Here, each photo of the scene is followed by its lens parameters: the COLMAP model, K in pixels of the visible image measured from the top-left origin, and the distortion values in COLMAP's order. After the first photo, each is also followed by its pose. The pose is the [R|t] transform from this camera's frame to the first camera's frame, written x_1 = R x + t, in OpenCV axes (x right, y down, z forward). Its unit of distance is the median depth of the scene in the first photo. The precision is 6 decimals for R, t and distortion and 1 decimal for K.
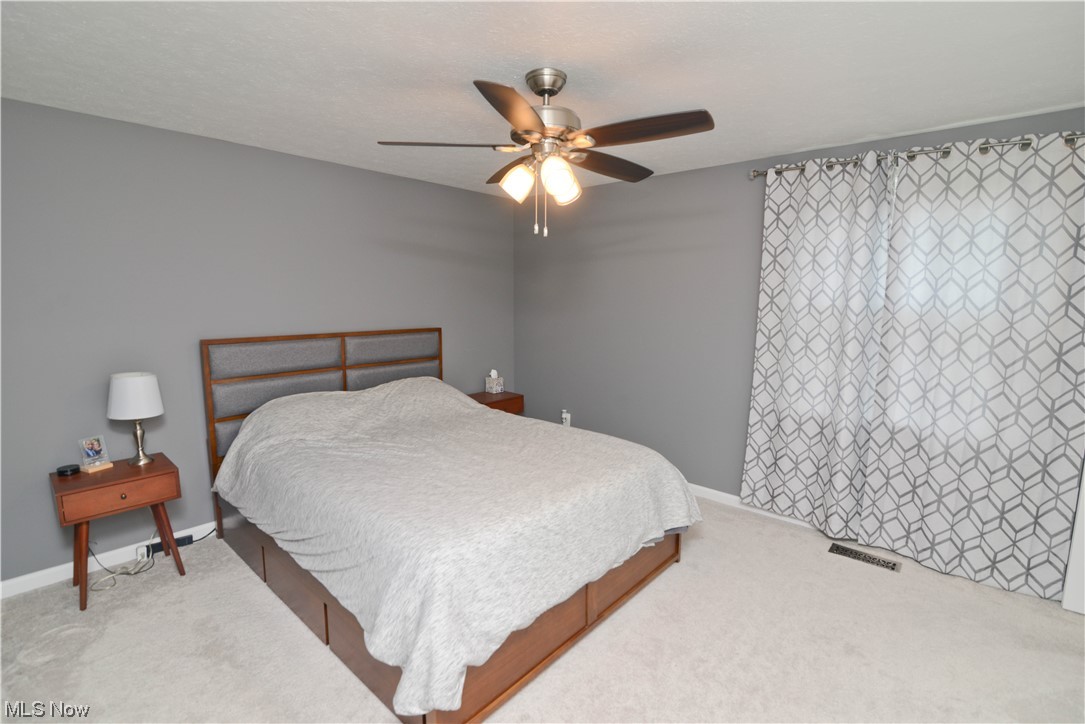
lens RADIAL K [[515.1, 0, 542.7], [0, 515.1, 364.6], [0, 0, 1]] dist [-0.018959, 0.000164]
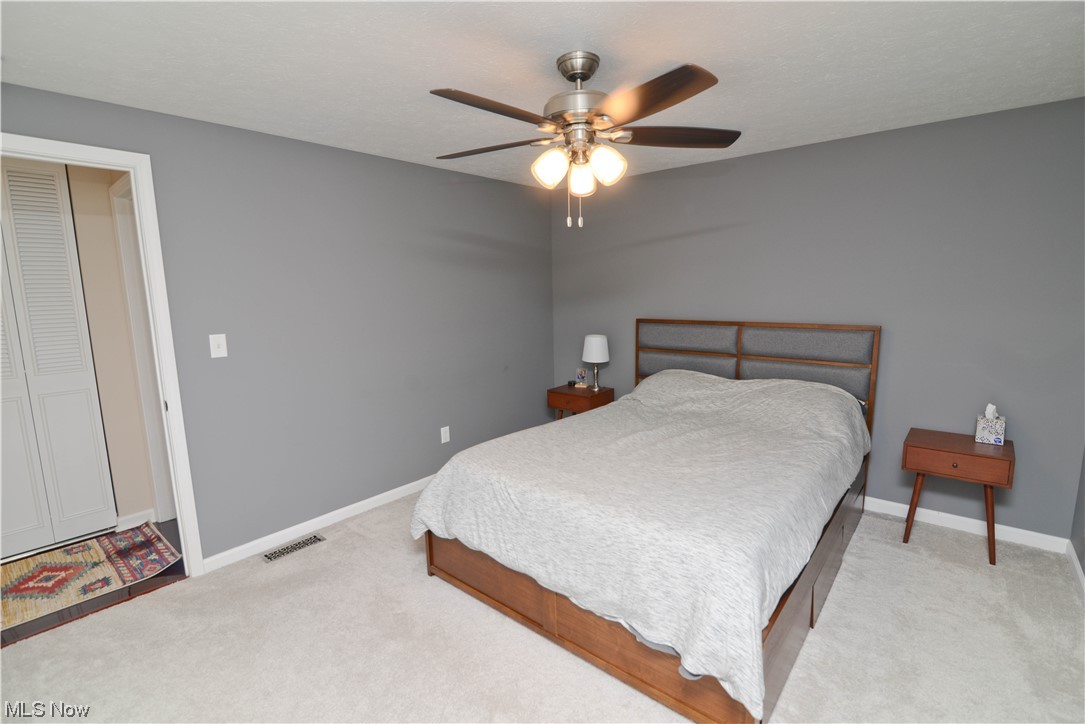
lens RADIAL K [[498.1, 0, 540.0], [0, 498.1, 365.0], [0, 0, 1]] dist [-0.019108, 0.000275]
pose [[0.001011, 0.145184, -0.989404, 0.818360], [-0.115453, 0.982805, 0.144098, -0.101069], [0.993312, 0.114084, 0.017755, 0.792061]]
